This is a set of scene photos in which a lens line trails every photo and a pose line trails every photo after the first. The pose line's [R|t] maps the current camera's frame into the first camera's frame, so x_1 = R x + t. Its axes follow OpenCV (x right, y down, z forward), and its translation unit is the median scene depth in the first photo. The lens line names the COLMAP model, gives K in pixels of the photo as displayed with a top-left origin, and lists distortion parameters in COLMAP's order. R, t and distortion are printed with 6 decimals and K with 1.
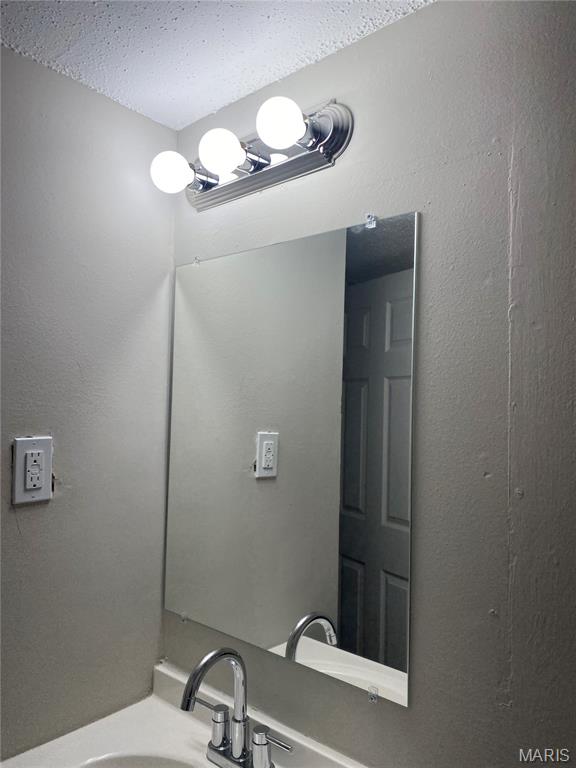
lens RADIAL K [[586.5, 0, 284.0], [0, 586.5, 384.6], [0, 0, 1]] dist [0.049683, -0.054581]
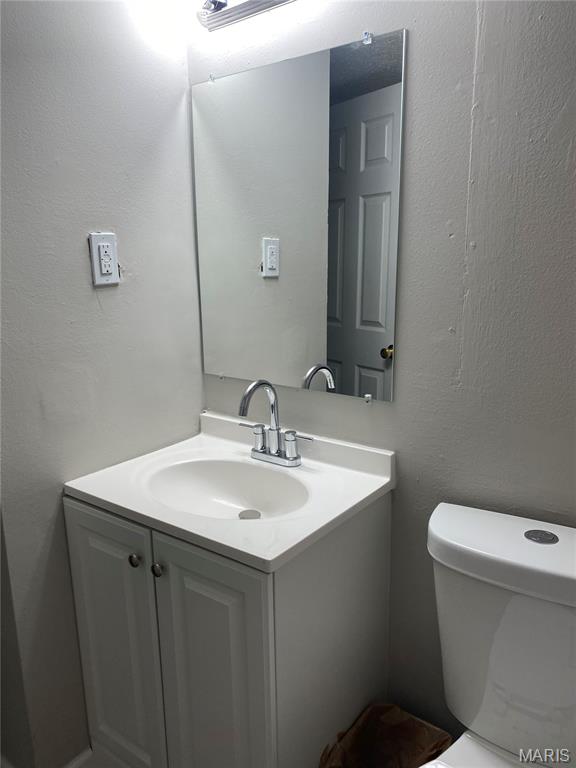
lens RADIAL K [[586.5, 0, 287.6], [0, 586.5, 388.7], [0, 0, 1]] dist [0.049683, -0.054581]
pose [[0.995699, -0.054182, 0.075156, -0.119694], [0.033642, 0.967245, 0.251606, 0.091847], [-0.086327, -0.247995, 0.964907, -0.292144]]
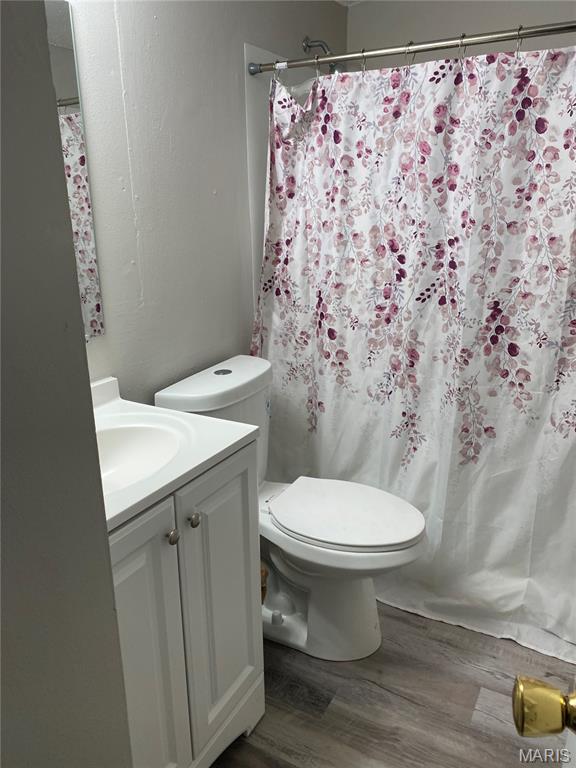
lens RADIAL K [[586.5, 0, 288.1], [0, 586.5, 379.2], [0, 0, 1]] dist [0.049683, -0.054581]
pose [[-0.230019, -0.290390, 0.928852, -1.115290], [-0.028141, 0.956029, 0.291918, 0.110421], [-0.972779, 0.041008, -0.228077, 0.628083]]
